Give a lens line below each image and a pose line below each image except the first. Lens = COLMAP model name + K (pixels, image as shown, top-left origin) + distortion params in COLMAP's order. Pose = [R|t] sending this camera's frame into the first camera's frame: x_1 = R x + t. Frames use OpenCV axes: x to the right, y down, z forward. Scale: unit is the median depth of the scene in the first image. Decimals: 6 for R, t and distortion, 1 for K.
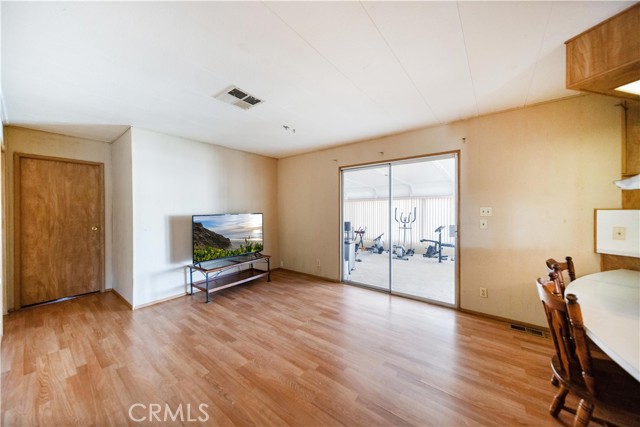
lens RADIAL K [[225.8, 0, 313.1], [0, 225.8, 214.5], [0, 0, 1]] dist [0.006820, -0.000023]
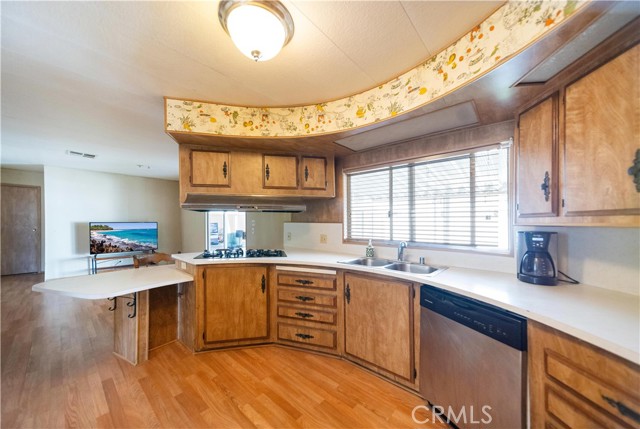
lens RADIAL K [[225.8, 0, 308.1], [0, 225.8, 229.3], [0, 0, 1]] dist [0.006820, -0.000023]
pose [[0.998243, 0.017144, -0.056722, 1.535982], [-0.016127, 0.999702, 0.018353, -0.002079], [0.057019, -0.017406, 0.998221, -0.652684]]
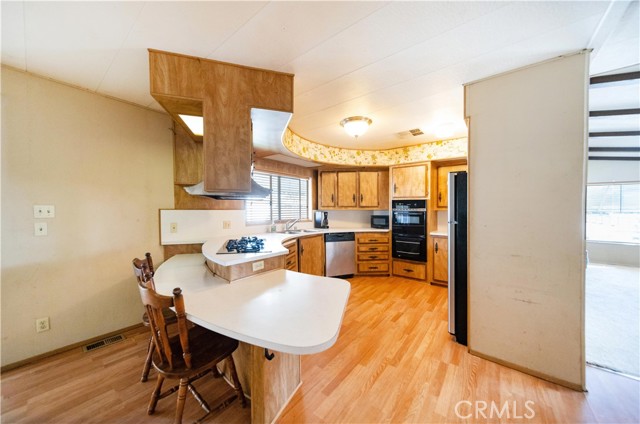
lens RADIAL K [[225.8, 0, 322.8], [0, 225.8, 214.2], [0, 0, 1]] dist [0.006820, -0.000023]
pose [[-0.017673, -0.014703, 0.999736, 0.028540], [0.013711, 0.999794, 0.014947, -0.003316], [-0.999750, 0.013971, -0.017468, 0.160695]]
